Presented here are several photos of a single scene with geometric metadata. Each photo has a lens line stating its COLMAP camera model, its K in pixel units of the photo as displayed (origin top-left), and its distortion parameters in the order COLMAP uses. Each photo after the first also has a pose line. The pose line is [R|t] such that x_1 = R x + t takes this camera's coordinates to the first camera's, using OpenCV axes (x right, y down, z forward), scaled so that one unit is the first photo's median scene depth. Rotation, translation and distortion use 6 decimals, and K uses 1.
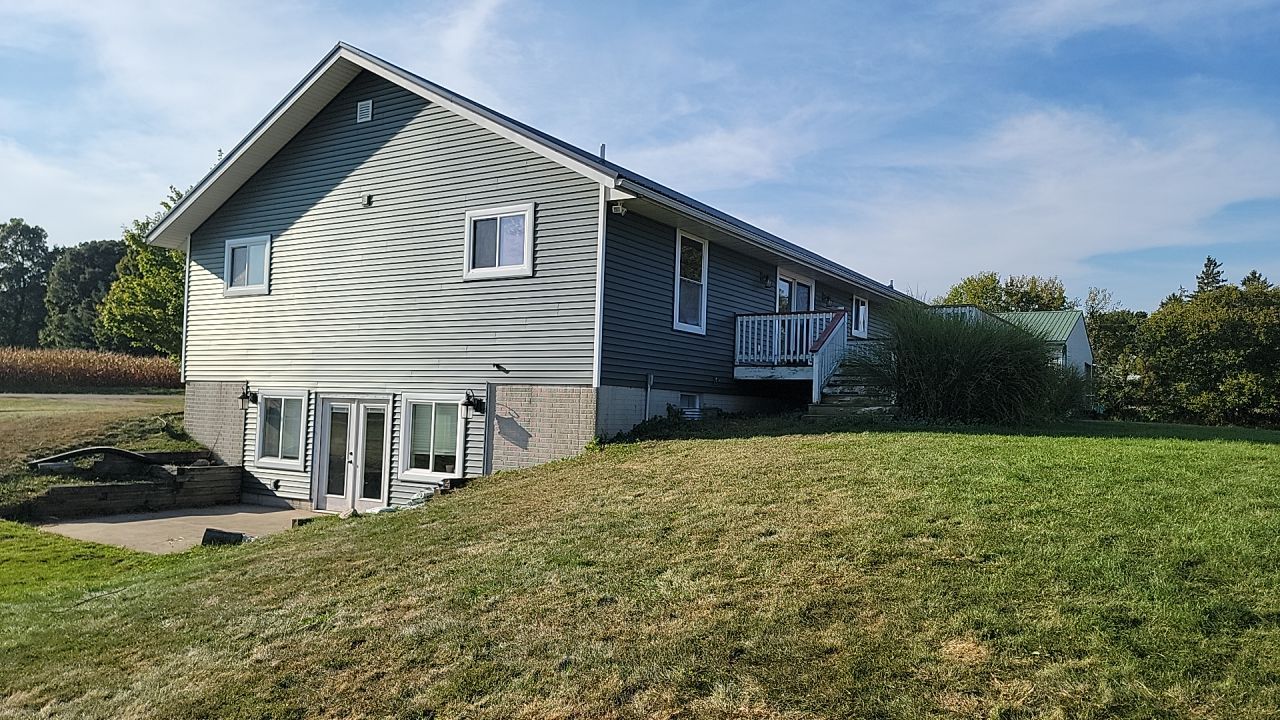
lens RADIAL K [[871.7, 0, 669.2], [0, 871.7, 360.9], [0, 0, 1]] dist [0.070645, -0.044300]
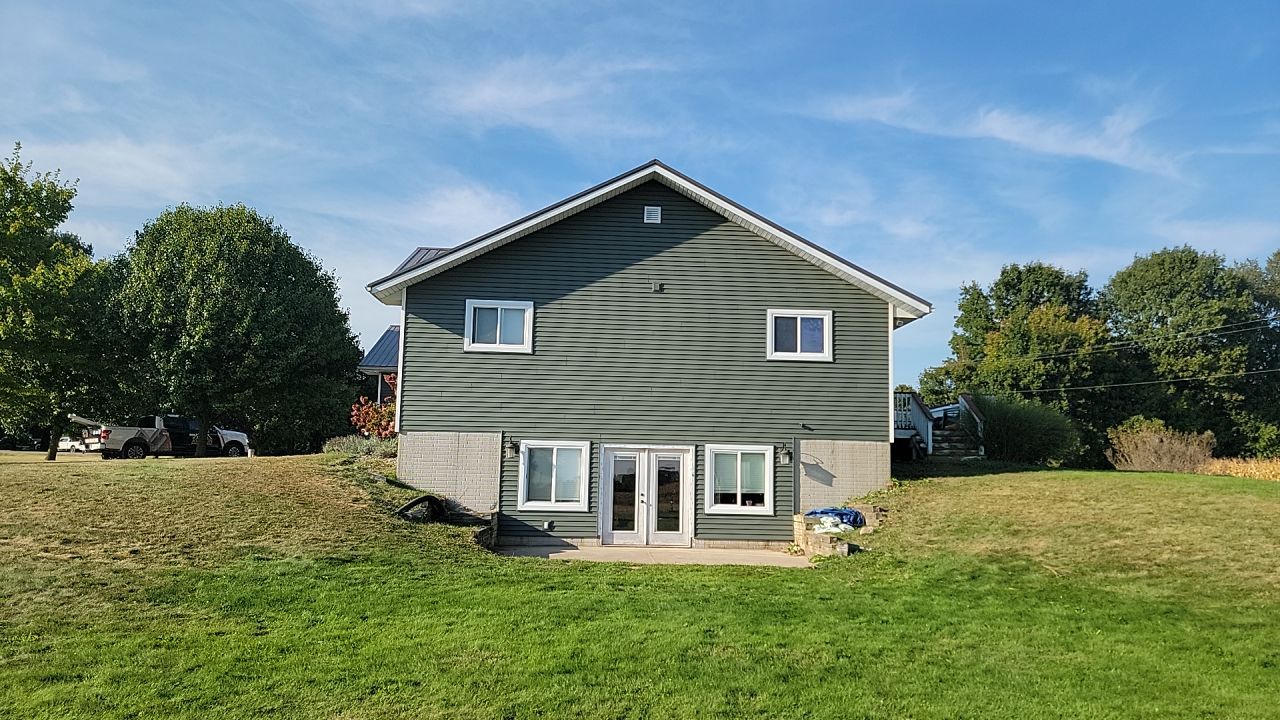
lens RADIAL K [[871.7, 0, 652.0], [0, 871.7, 354.2], [0, 0, 1]] dist [0.070645, -0.044300]
pose [[0.816158, 0.067746, 0.573844, -0.906104], [-0.027852, 0.996561, -0.078037, 0.006107], [-0.577157, 0.047708, 0.815238, 0.013044]]
